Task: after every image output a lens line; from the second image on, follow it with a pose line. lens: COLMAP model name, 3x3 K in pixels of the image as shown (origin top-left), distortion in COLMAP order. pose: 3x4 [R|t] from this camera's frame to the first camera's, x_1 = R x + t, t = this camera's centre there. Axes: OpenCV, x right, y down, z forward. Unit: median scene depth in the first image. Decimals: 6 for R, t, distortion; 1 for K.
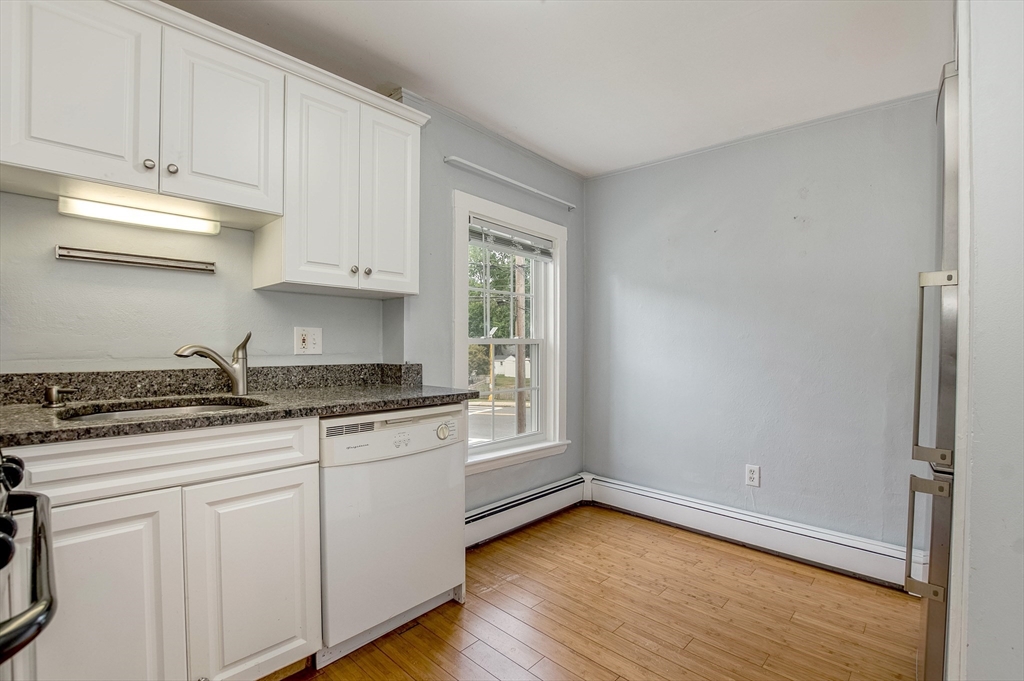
lens RADIAL K [[463.9, 0, 506.6], [0, 463.9, 346.8], [0, 0, 1]] dist [-0.027908, 0.000717]
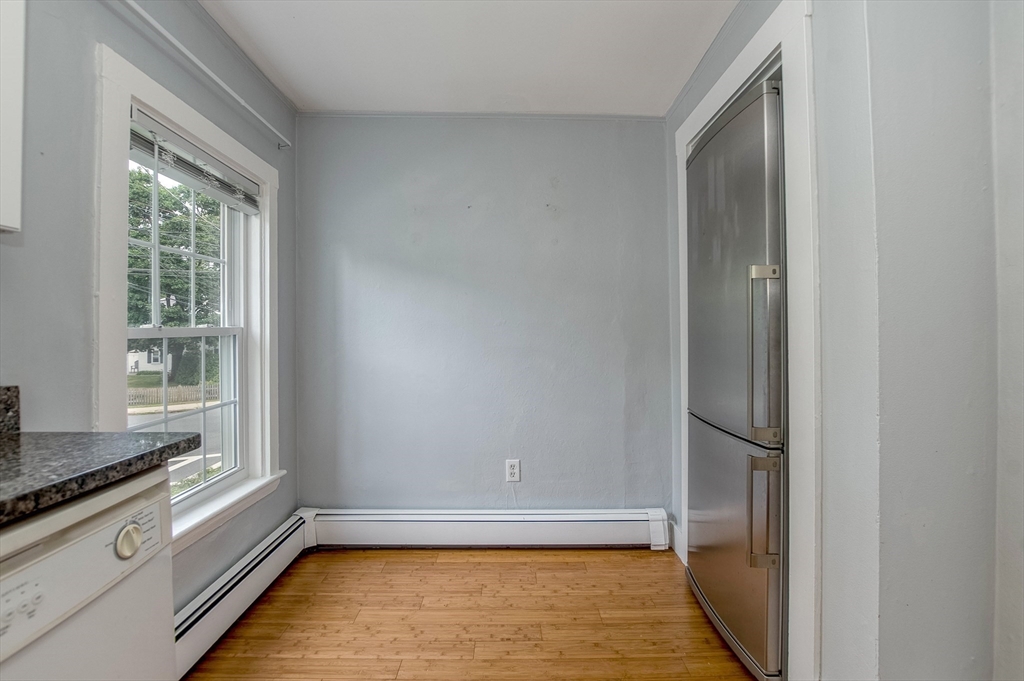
lens RADIAL K [[464.2, 0, 511.0], [0, 464.2, 319.8], [0, 0, 1]] dist [-0.034454, 0.006538]
pose [[0.717167, 0.002592, 0.696896, -0.175816], [0.014547, 0.999720, -0.018688, -0.015469], [-0.696749, 0.023540, 0.716928, 0.422817]]
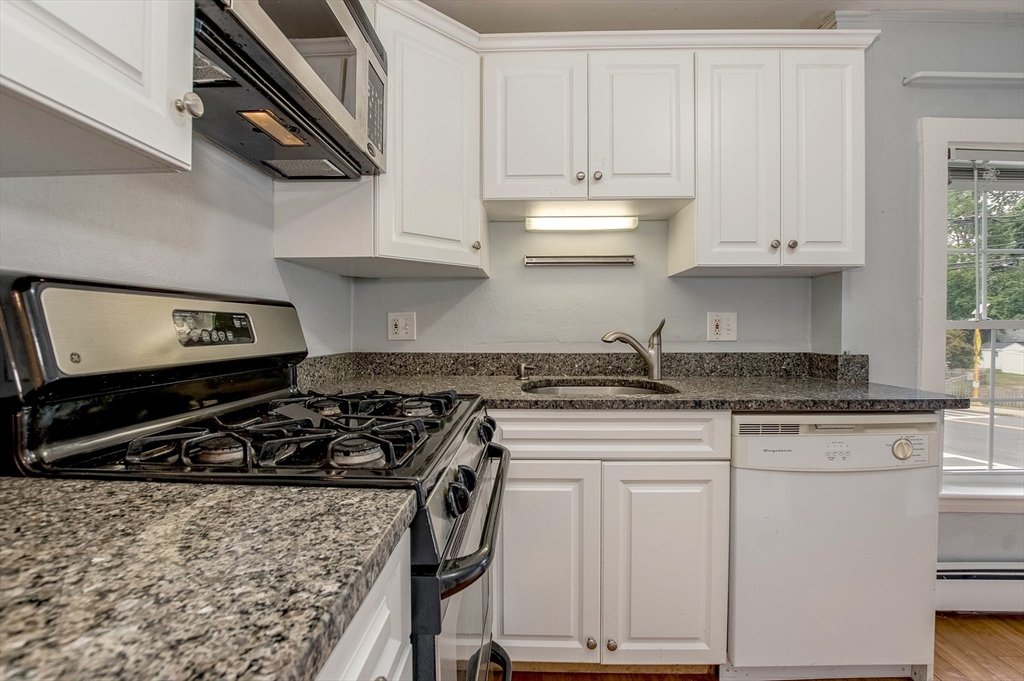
lens RADIAL K [[454.0, 0, 512.0], [0, 454.0, 340.5], [0, 0, 1]] dist [-0.030705, 0.000632]
pose [[0.661461, 0.014114, -0.749847, -0.022988], [0.001887, 0.999788, 0.020482, -0.004583], [0.749977, -0.014963, 0.661294, 0.071448]]
